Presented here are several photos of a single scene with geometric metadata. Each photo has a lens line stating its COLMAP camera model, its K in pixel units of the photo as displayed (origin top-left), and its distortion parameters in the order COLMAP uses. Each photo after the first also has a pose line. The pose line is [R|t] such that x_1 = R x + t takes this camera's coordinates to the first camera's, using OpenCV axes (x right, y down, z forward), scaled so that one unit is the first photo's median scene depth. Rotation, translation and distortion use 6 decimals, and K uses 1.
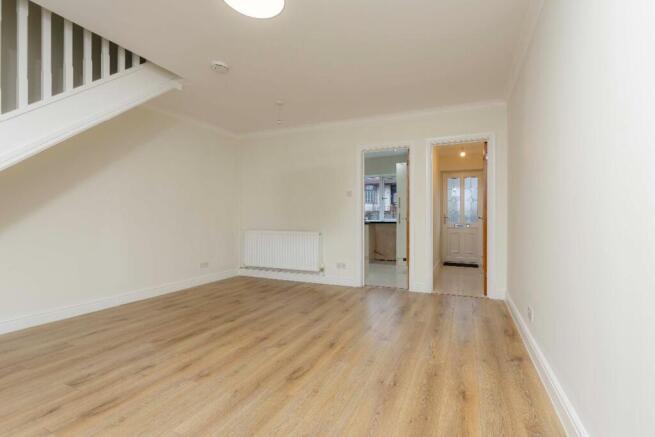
lens RADIAL K [[267.2, 0, 327.3], [0, 267.2, 219.5], [0, 0, 1]] dist [0.014976, 0.000106]
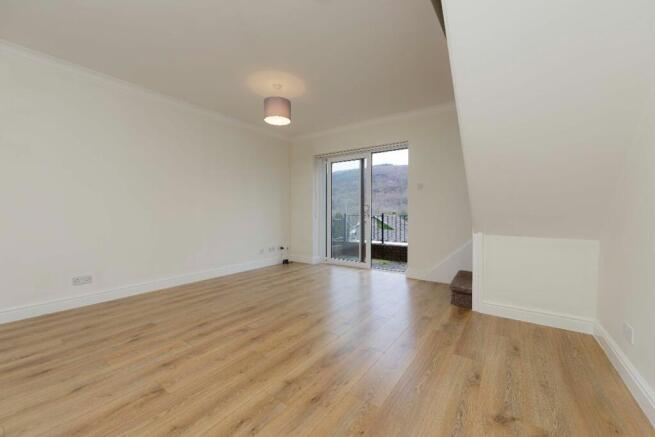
lens RADIAL K [[267.2, 0, 326.7], [0, 267.2, 214.5], [0, 0, 1]] dist [0.014976, 0.000106]
pose [[-0.984265, -0.005431, 0.176618, -0.683722], [-0.005213, 0.999985, 0.001697, 0.000176], [-0.176624, 0.000750, -0.984278, 1.985744]]
